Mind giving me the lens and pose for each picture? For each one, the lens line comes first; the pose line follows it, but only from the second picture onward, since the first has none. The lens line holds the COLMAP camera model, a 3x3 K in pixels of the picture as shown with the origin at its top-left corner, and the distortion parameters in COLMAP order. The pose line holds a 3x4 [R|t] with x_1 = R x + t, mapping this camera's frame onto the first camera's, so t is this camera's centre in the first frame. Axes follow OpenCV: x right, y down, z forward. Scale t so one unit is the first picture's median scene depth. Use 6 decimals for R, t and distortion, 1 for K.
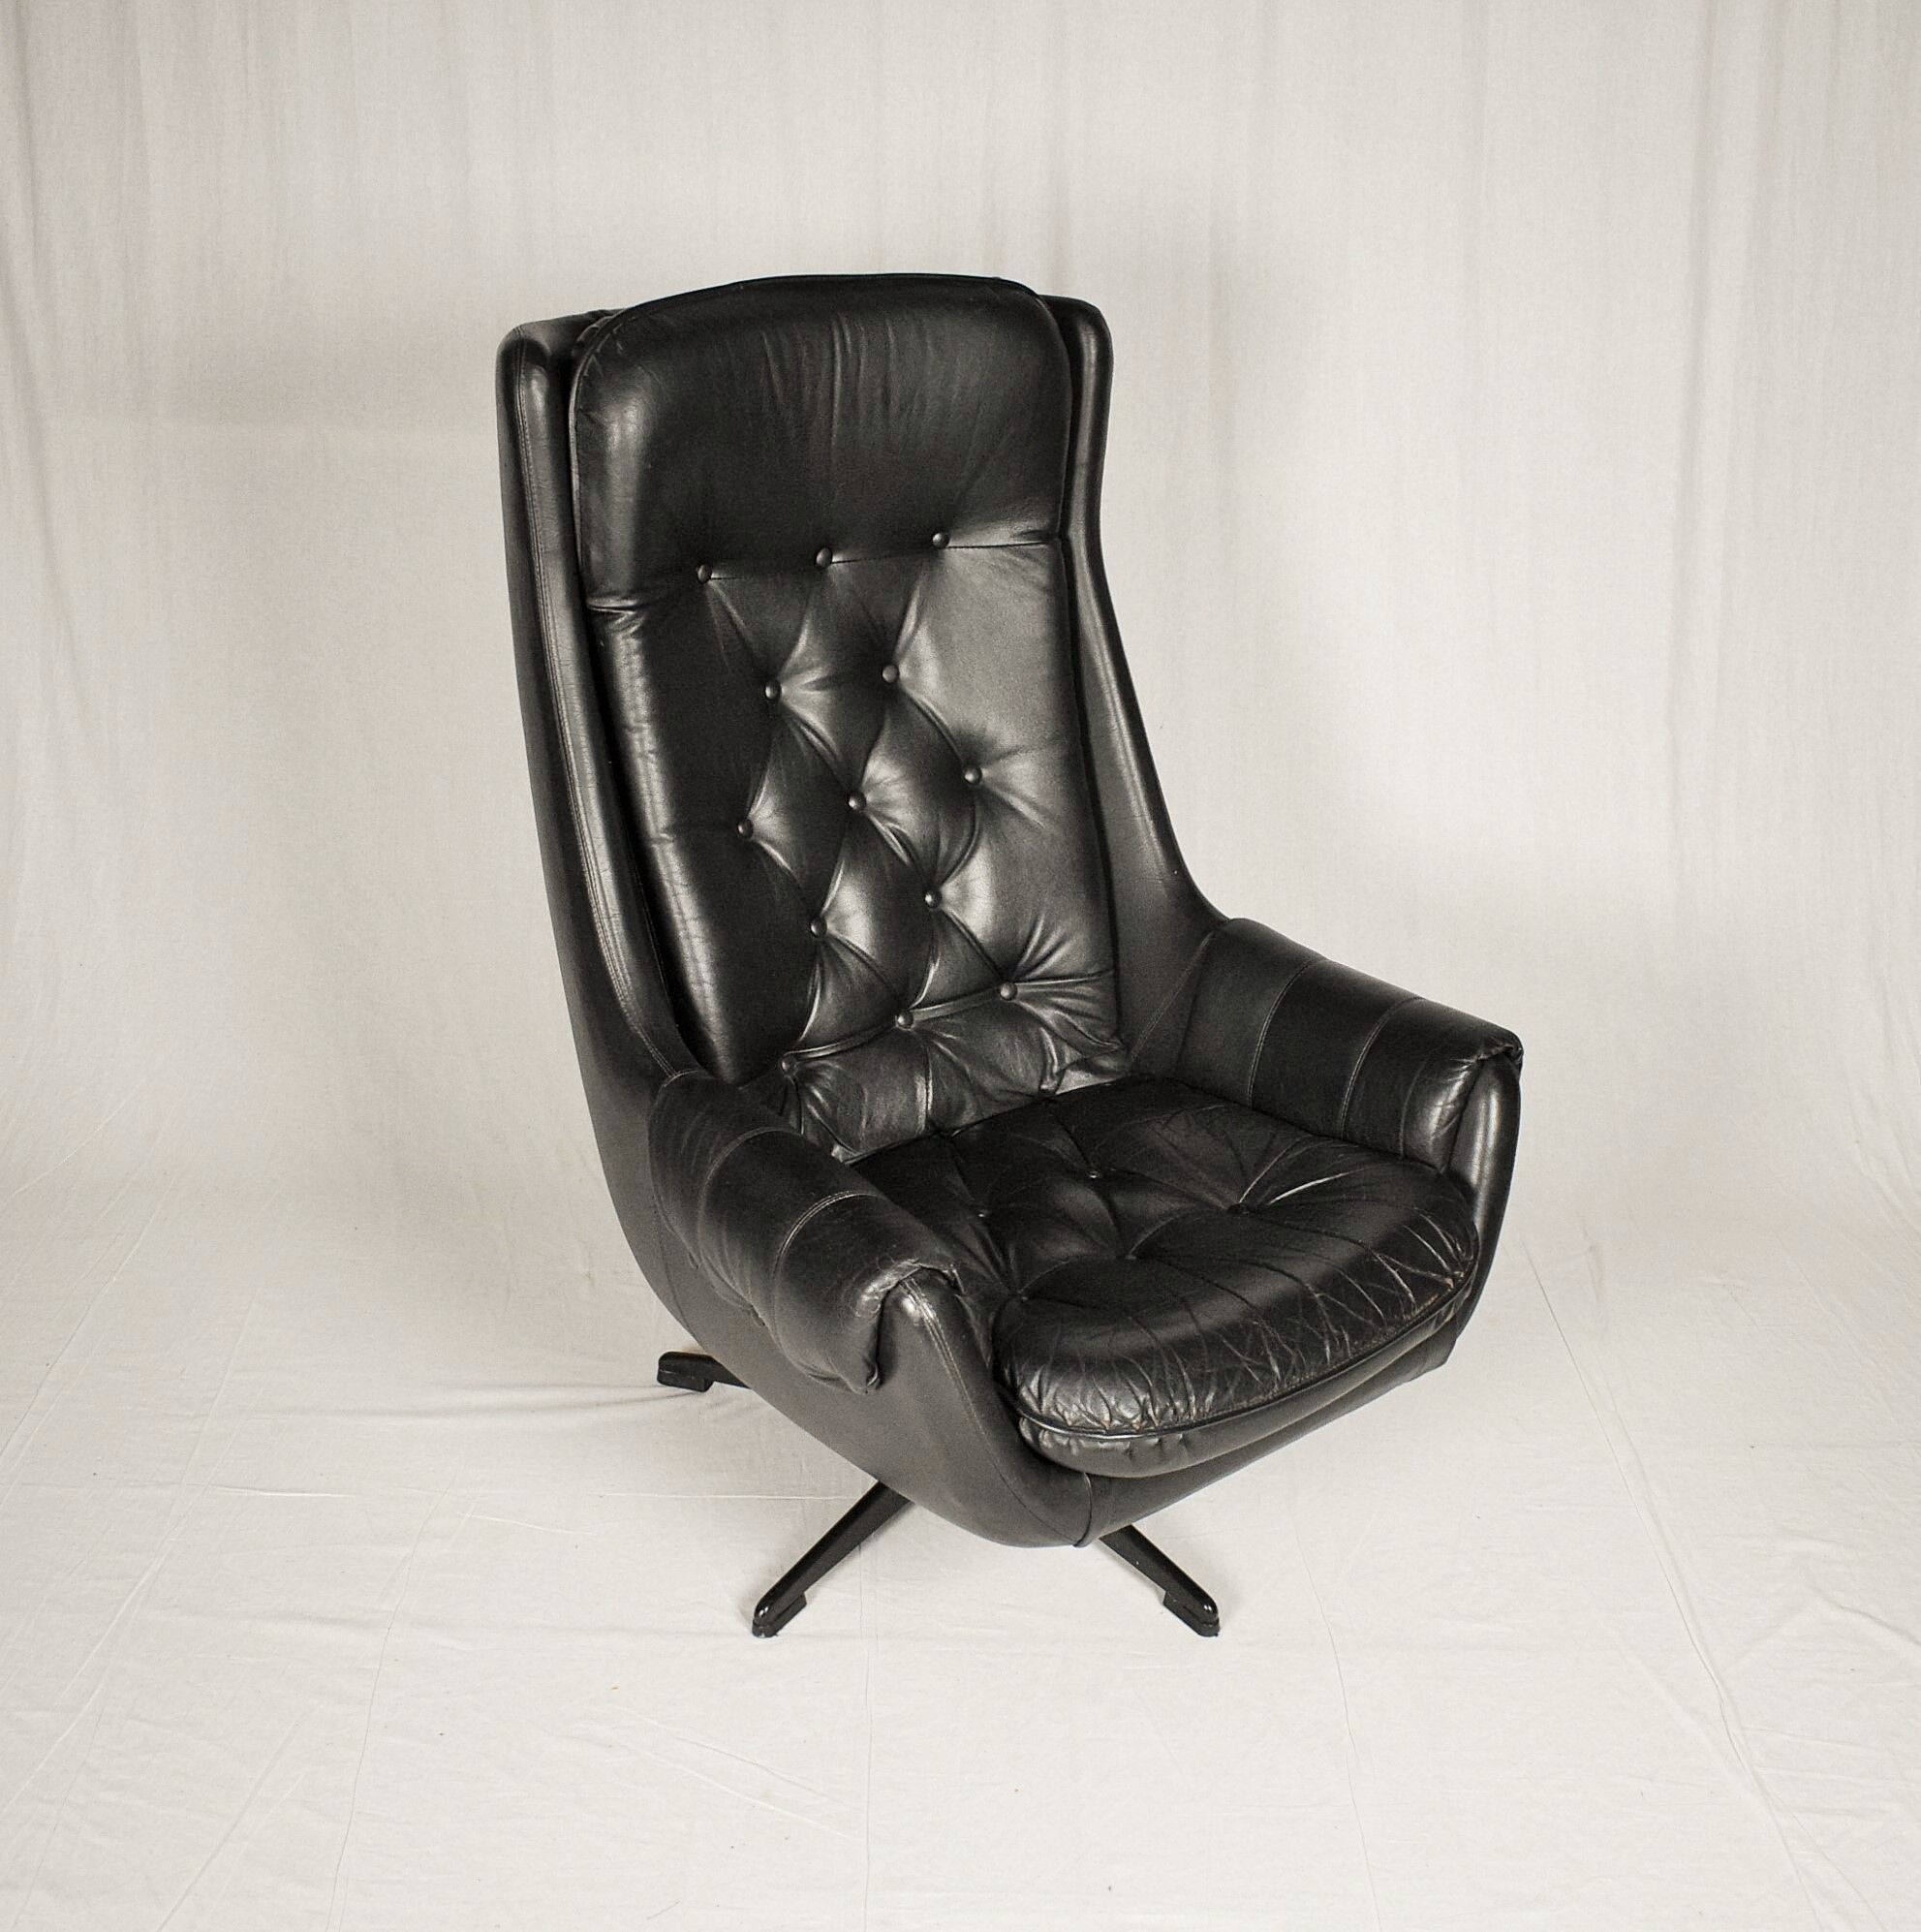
lens RADIAL K [[2291.4, 0, 908.3], [0, 2291.4, 957.3], [0, 0, 1]] dist [-0.019498, 0.004060]
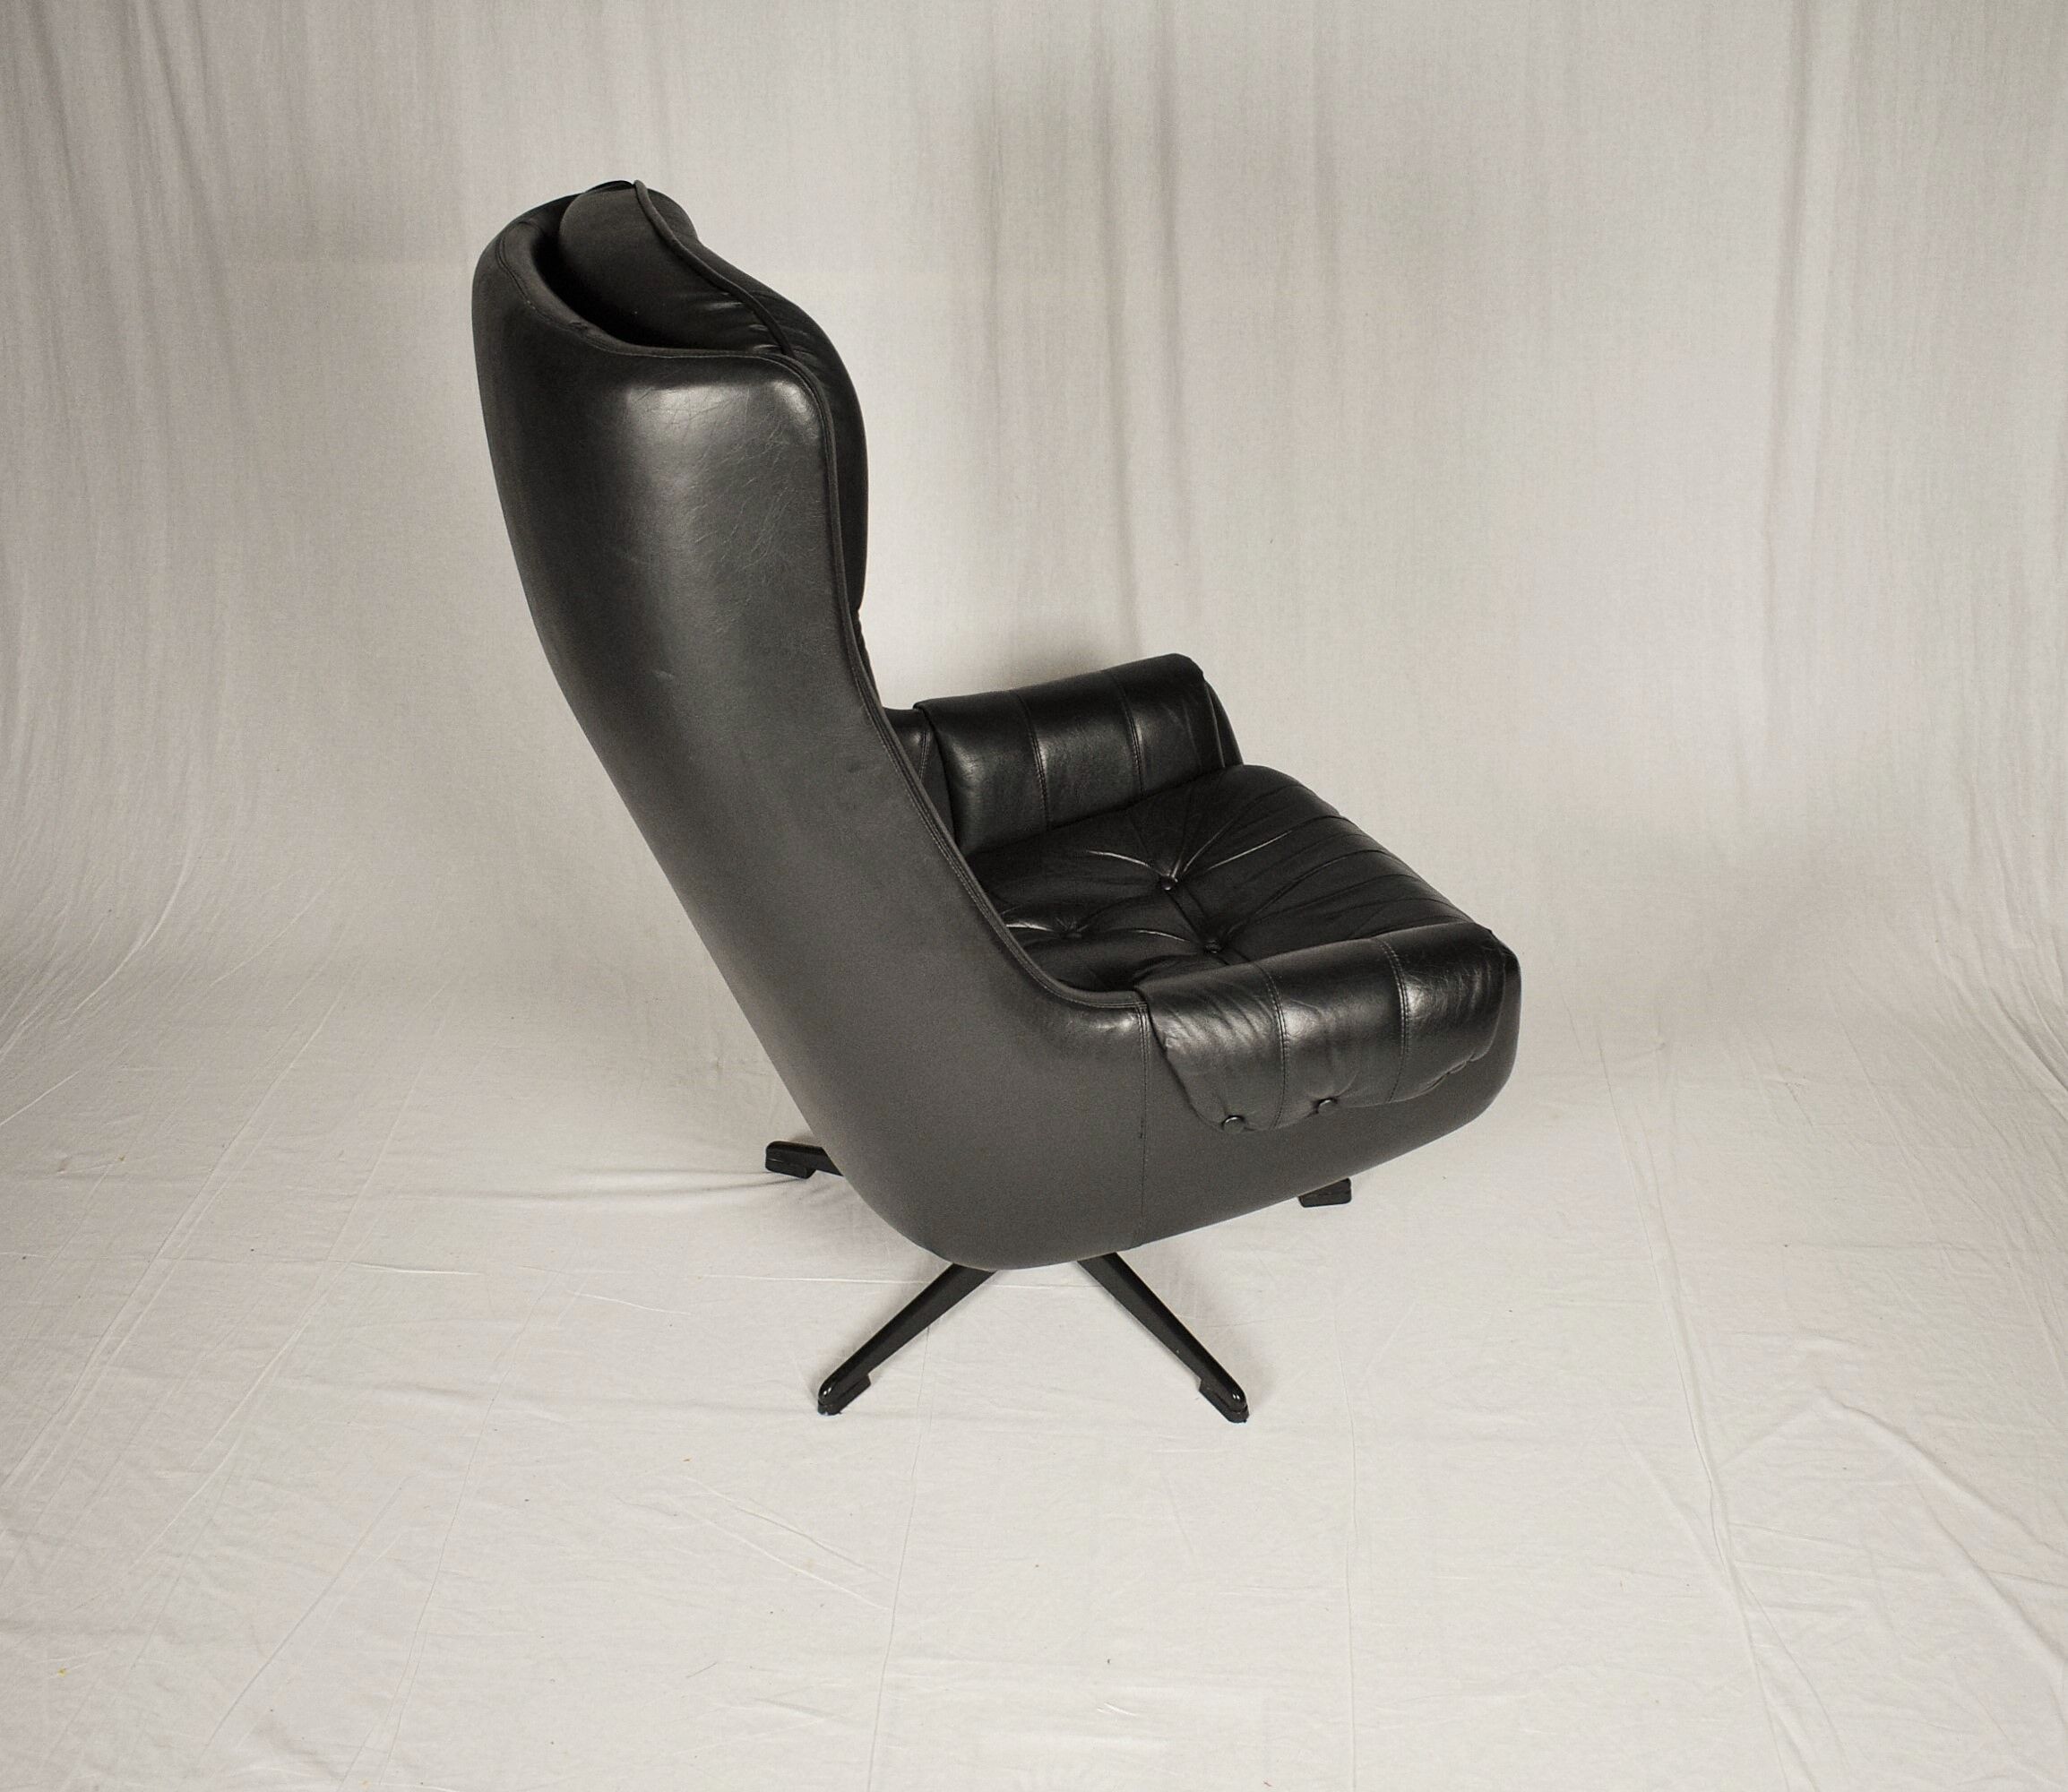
lens RADIAL K [[2114.5, 0, 1058.8], [0, 2114.5, 898.6], [0, 0, 1]] dist [-0.020093, 0.004929]
pose [[0.997227, 0.002974, -0.074360, 0.119125], [0.004383, 0.995119, 0.098580, -0.046683], [0.074290, -0.098633, 0.992347, 0.029750]]
